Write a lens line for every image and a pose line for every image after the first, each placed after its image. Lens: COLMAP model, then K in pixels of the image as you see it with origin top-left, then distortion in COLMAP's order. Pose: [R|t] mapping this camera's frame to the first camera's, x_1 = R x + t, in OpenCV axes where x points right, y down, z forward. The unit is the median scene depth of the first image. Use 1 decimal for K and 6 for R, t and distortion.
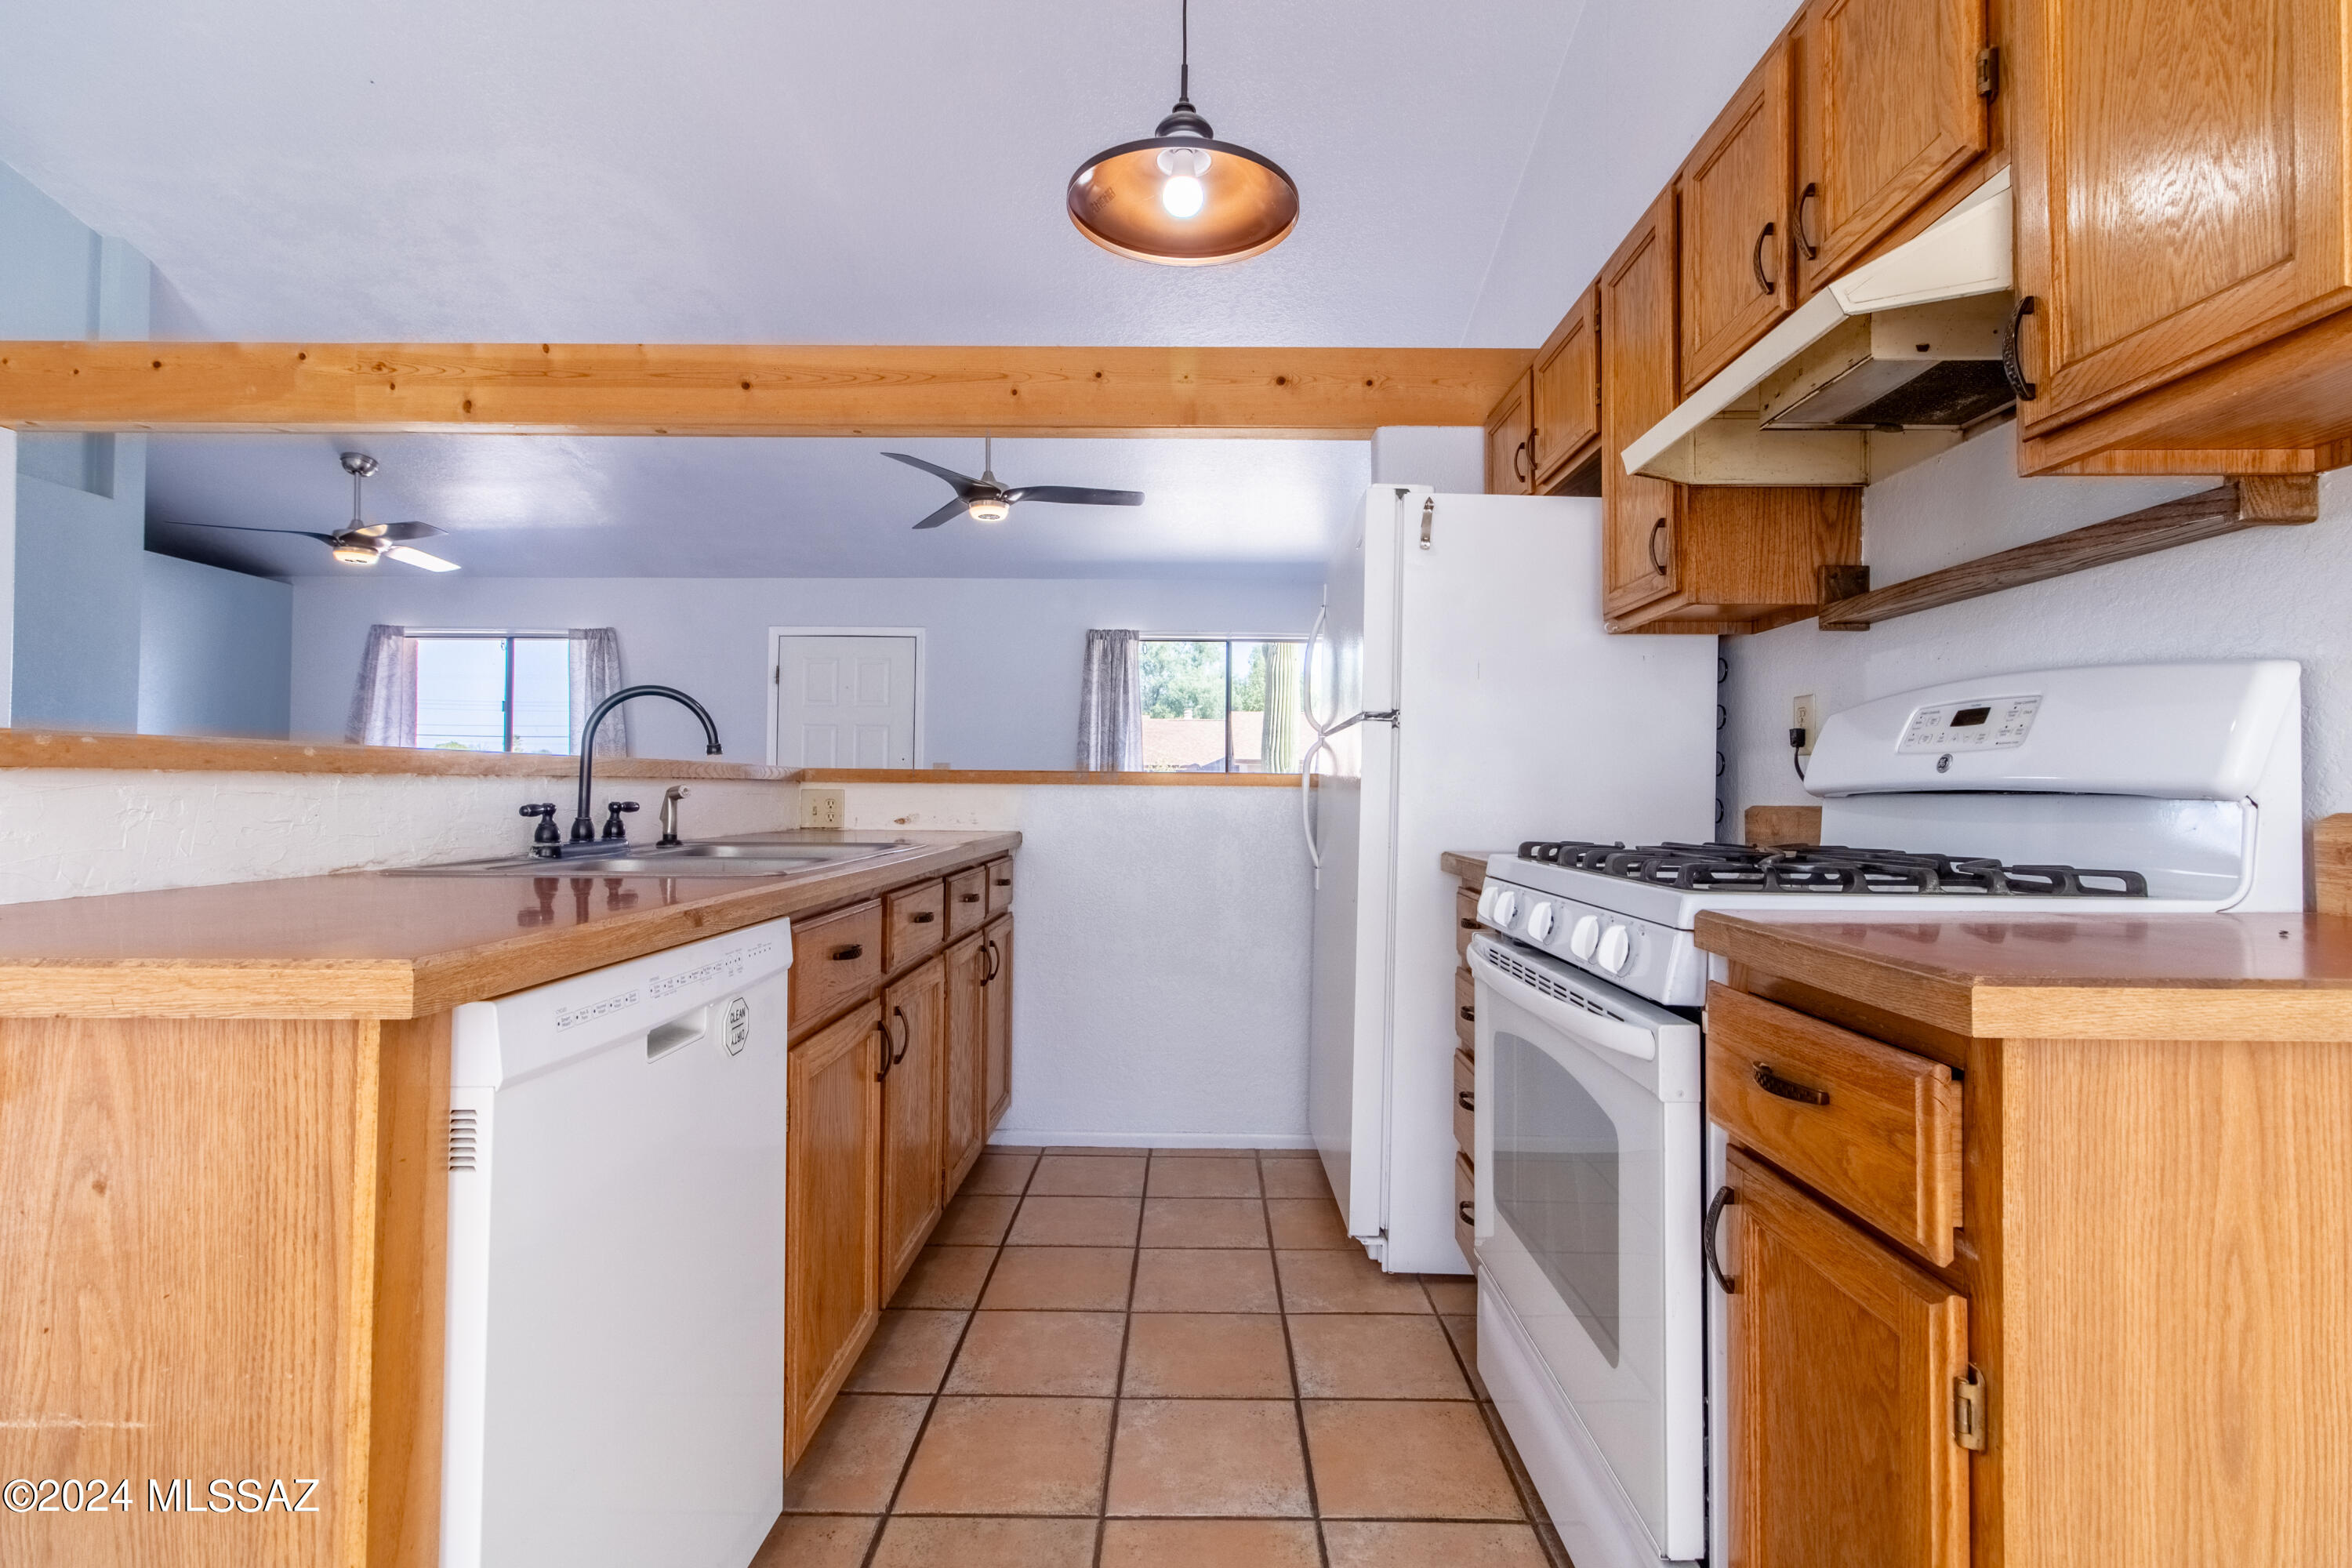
lens RADIAL K [[1089.7, 0, 1189.3], [0, 1089.7, 770.1], [0, 0, 1]] dist [0.002812, 0.000687]
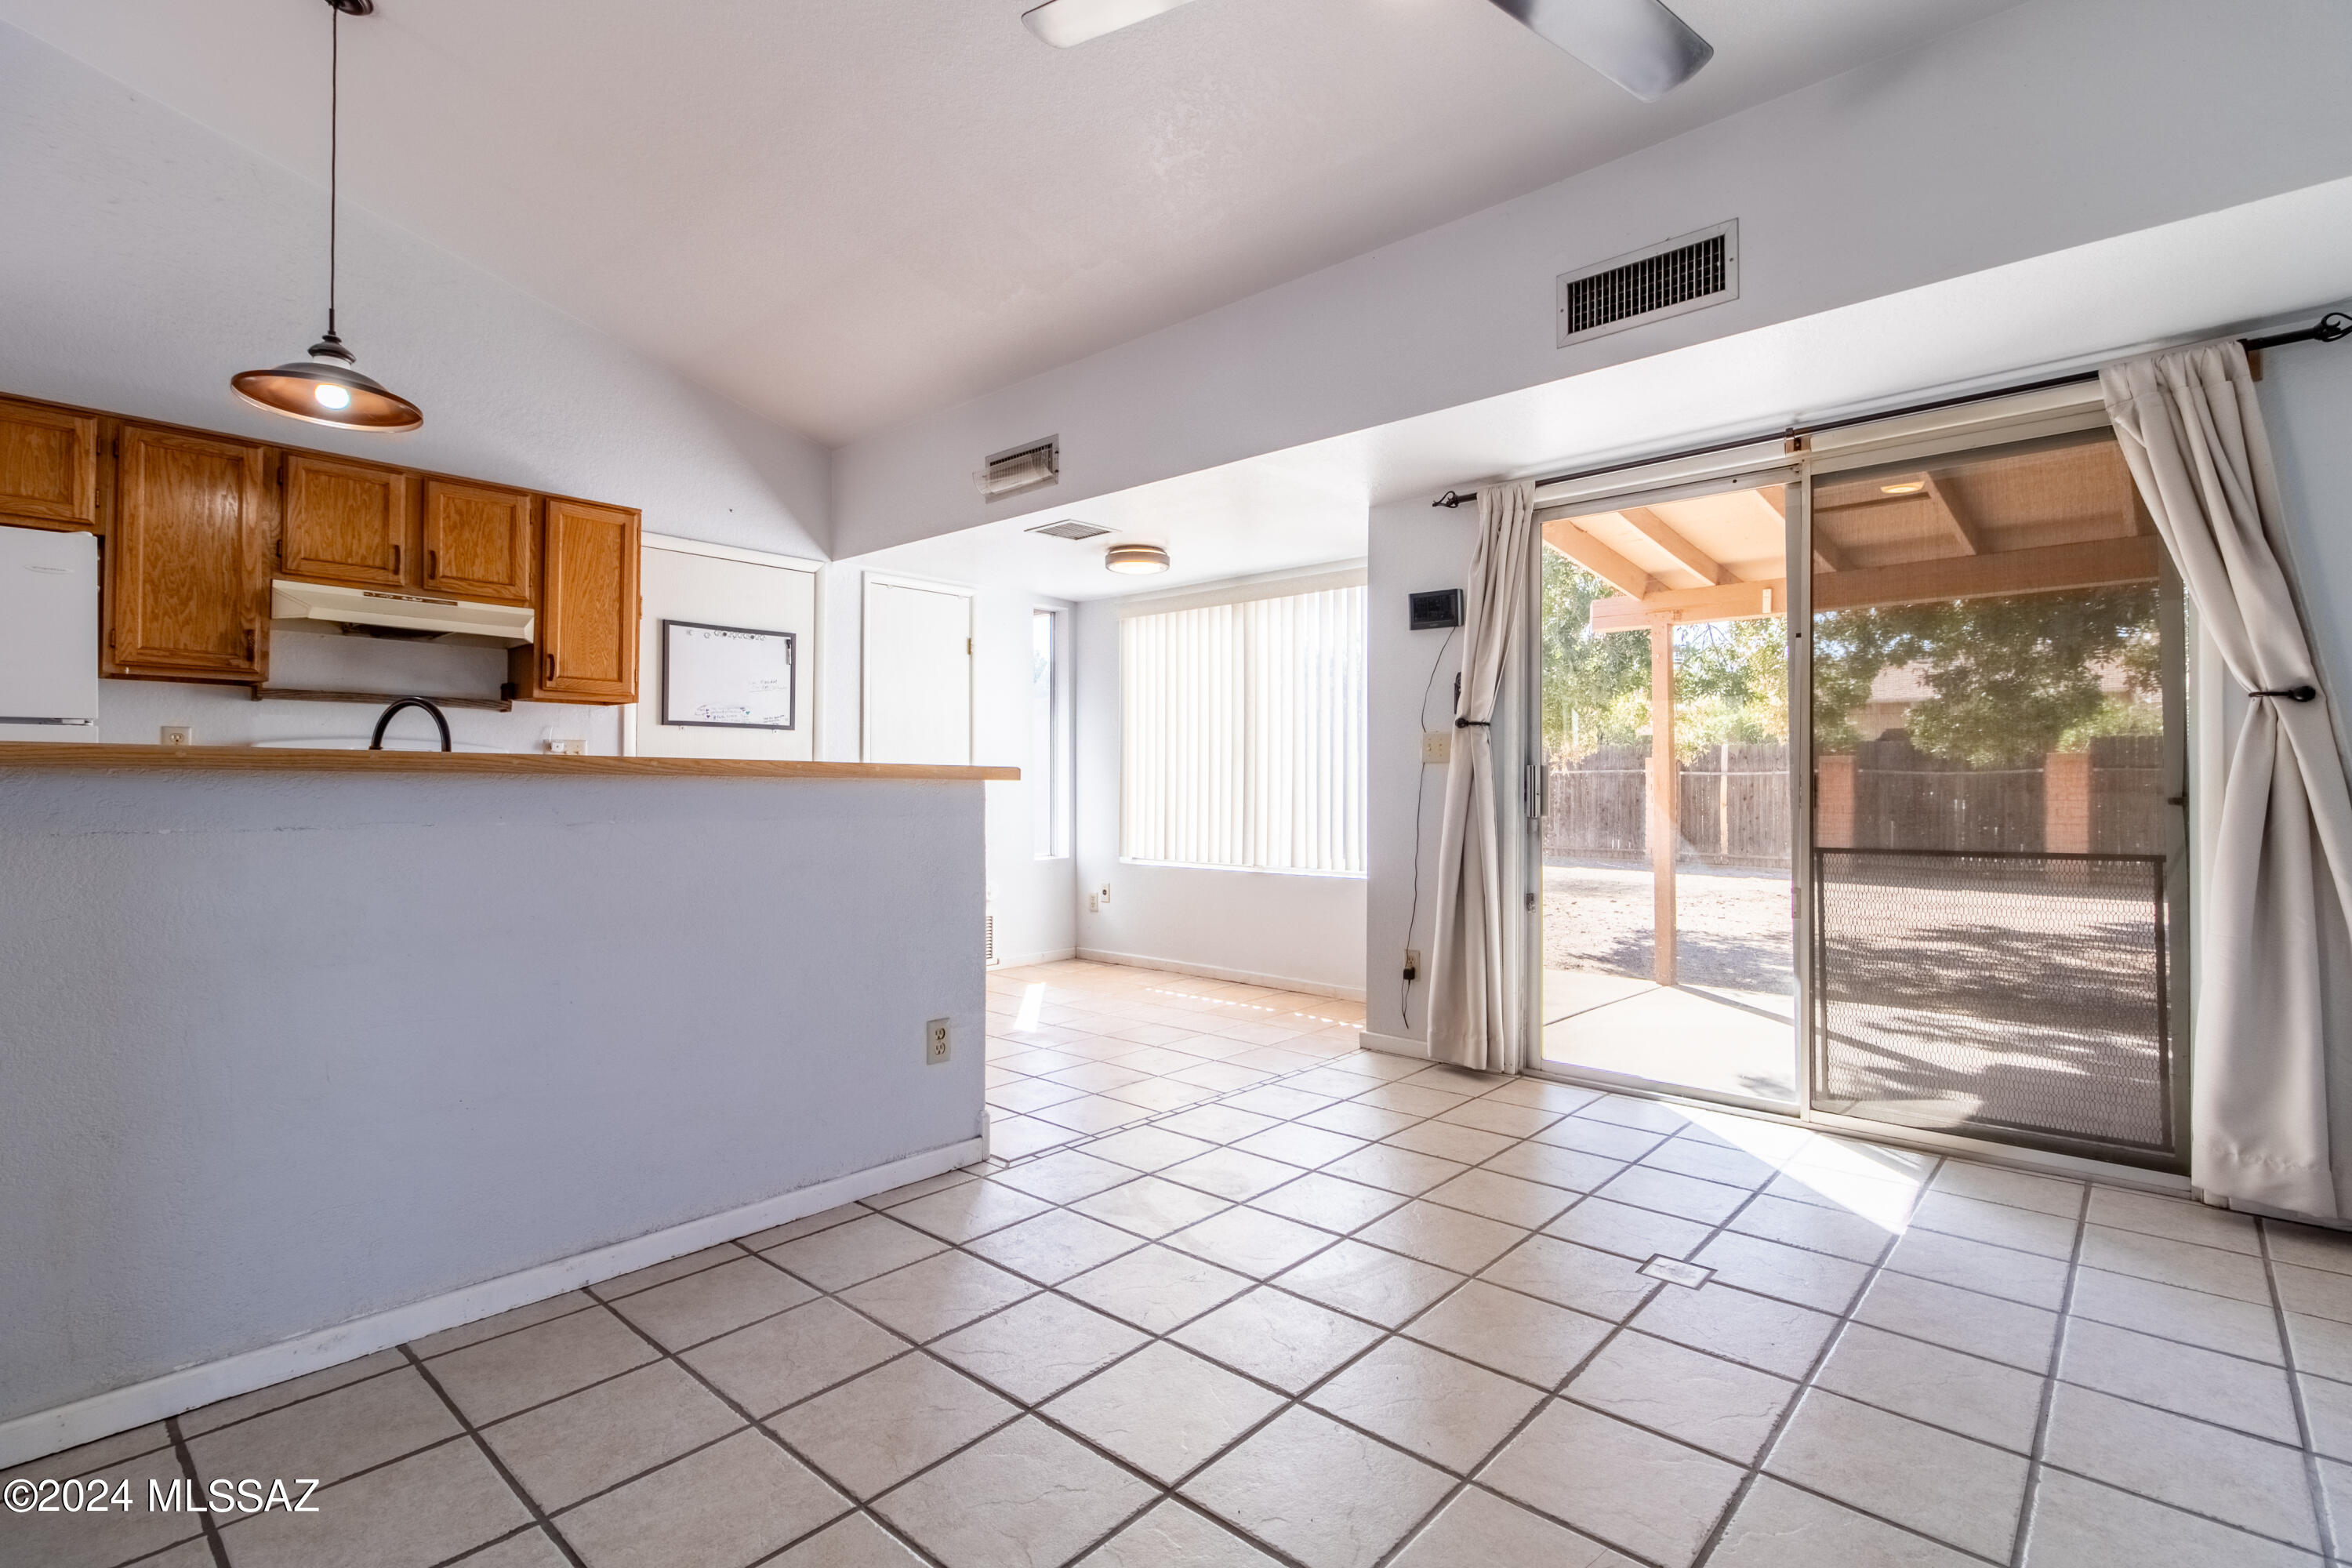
lens RADIAL K [[1106.2, 0, 1190.0], [0, 1106.2, 768.9], [0, 0, 1]] dist [0.002024, 0.001269]
pose [[-0.751900, 0.002181, 0.659274, -1.562144], [-0.020602, 0.999428, -0.026803, 0.011171], [-0.658955, -0.033735, -0.751425, 1.095803]]
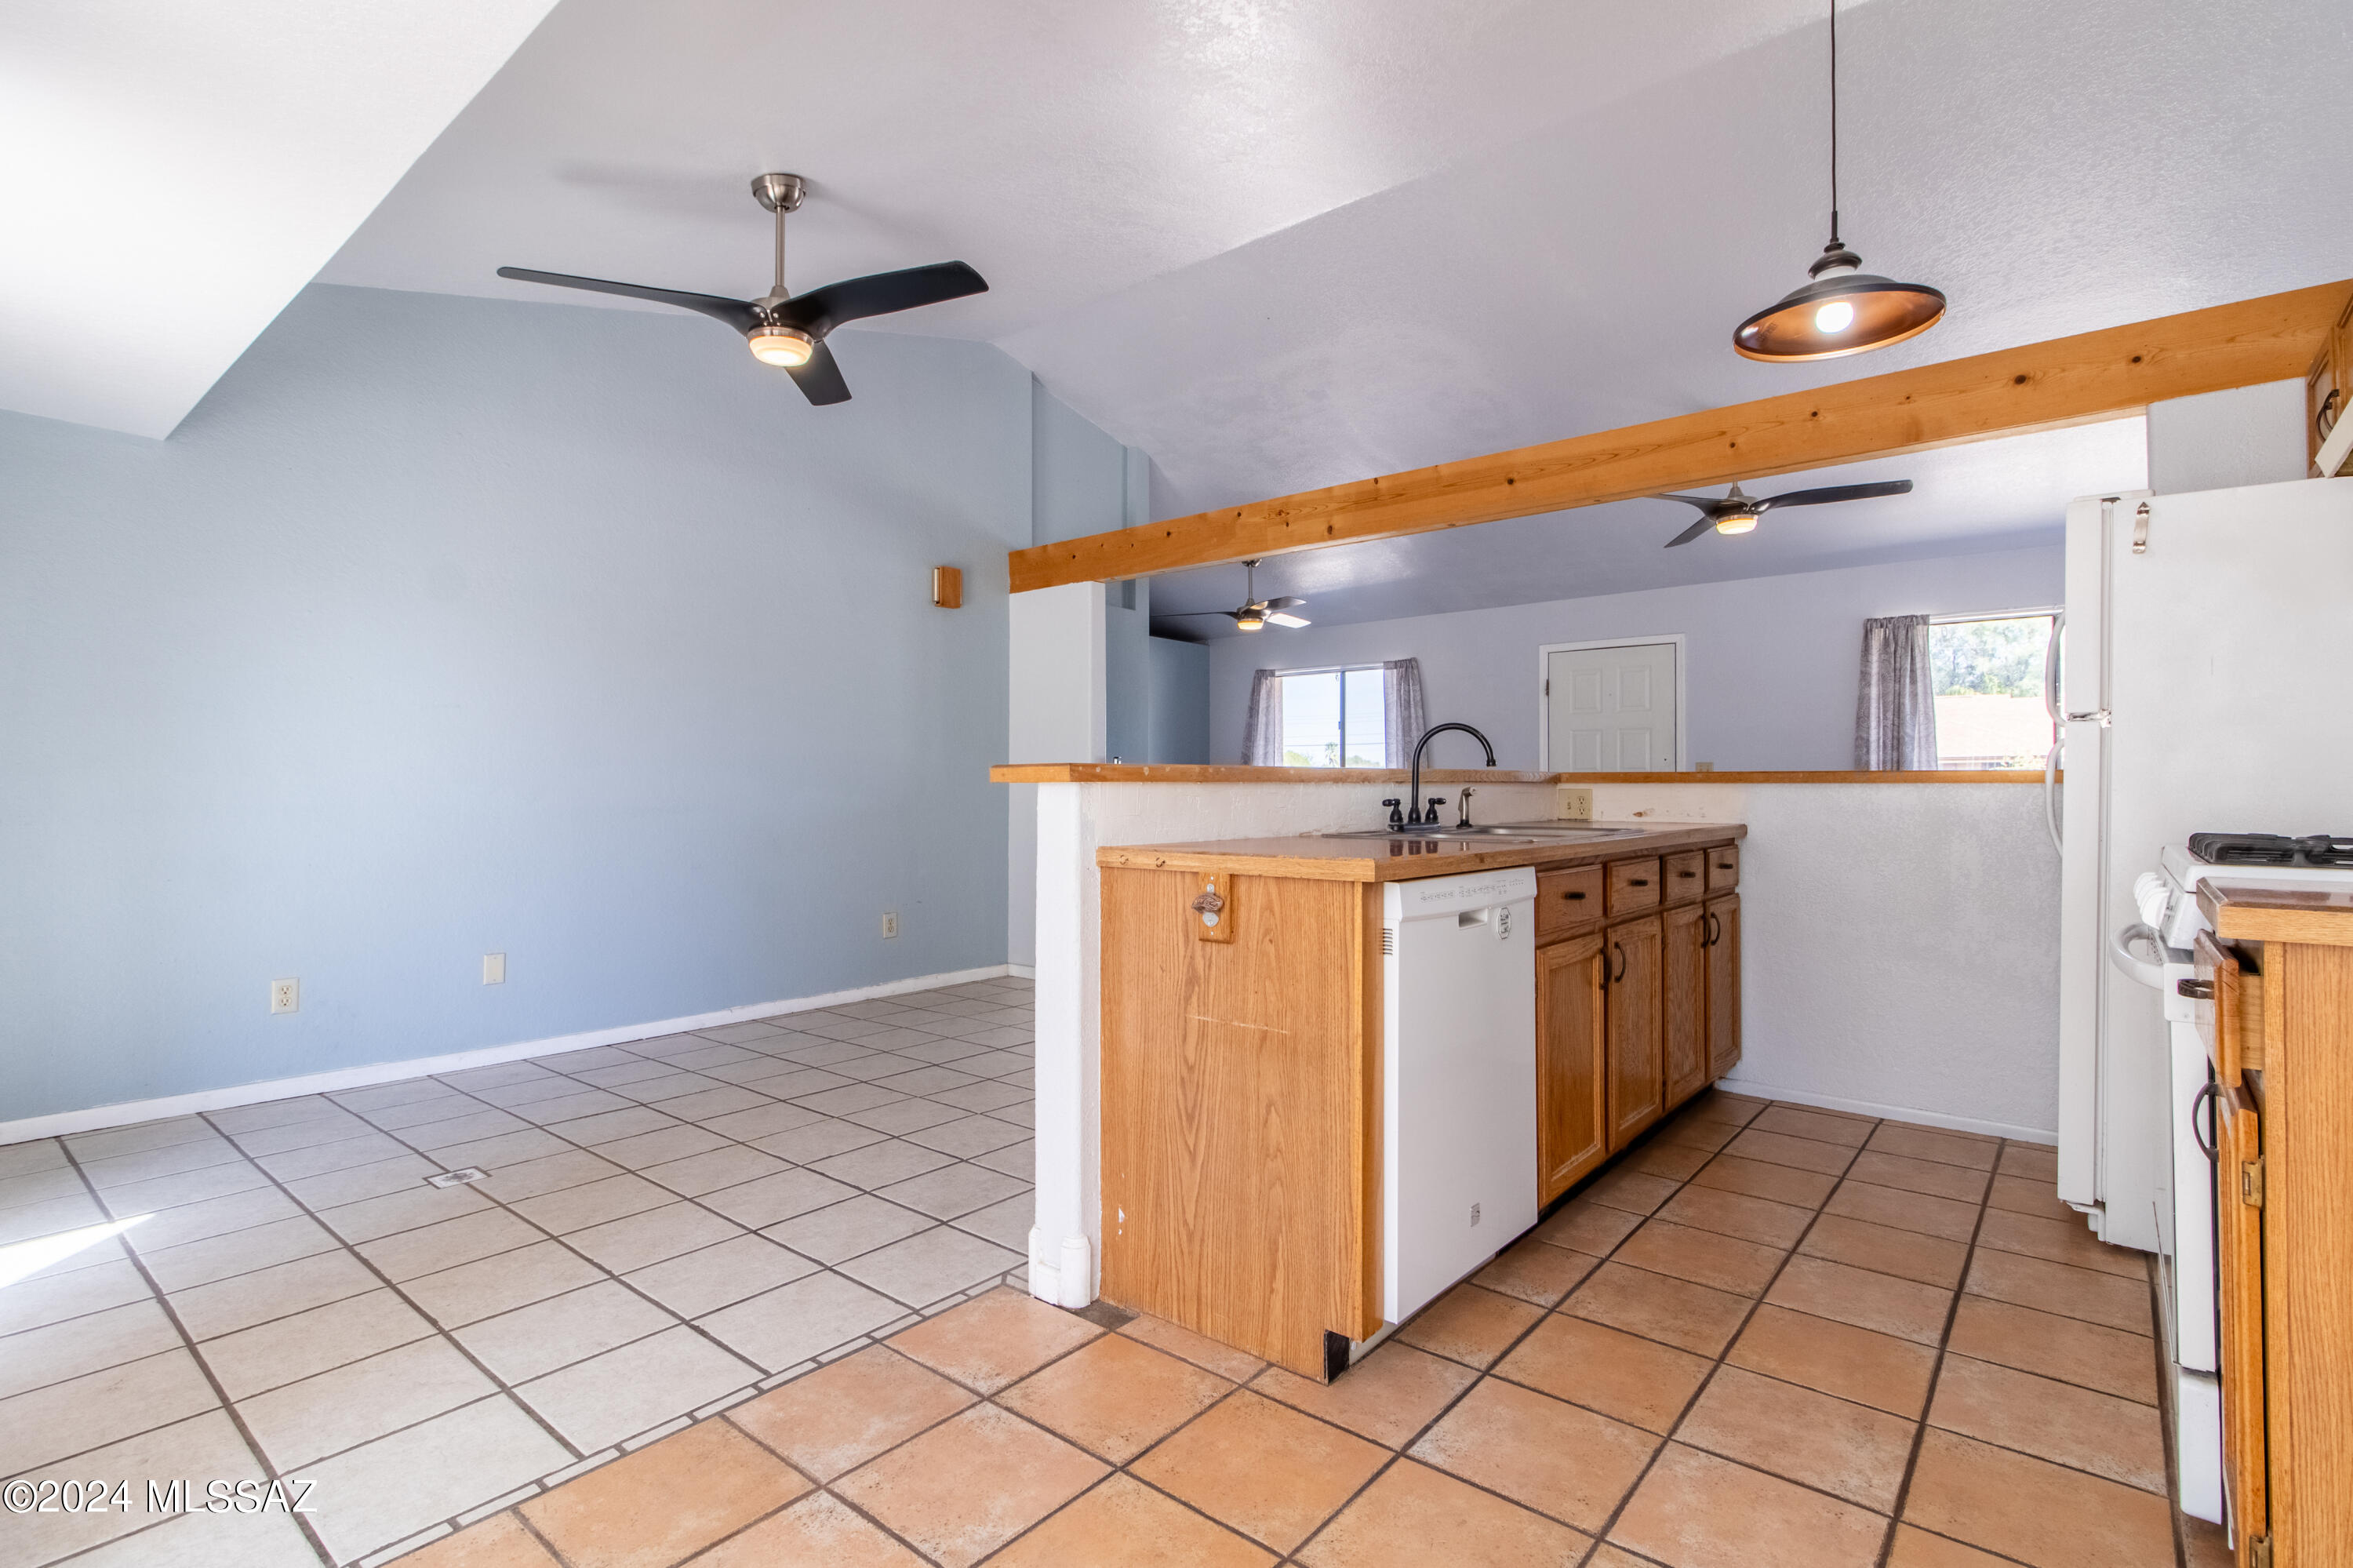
lens RADIAL K [[1106.7, 0, 1190.5], [0, 1106.7, 768.9], [0, 0, 1]] dist [0.002024, 0.001269]
pose [[0.776118, -0.017893, -0.630334, 0.172821], [0.017844, 0.999820, -0.006411, -0.007061], [0.630335, -0.006272, 0.776298, -0.376938]]
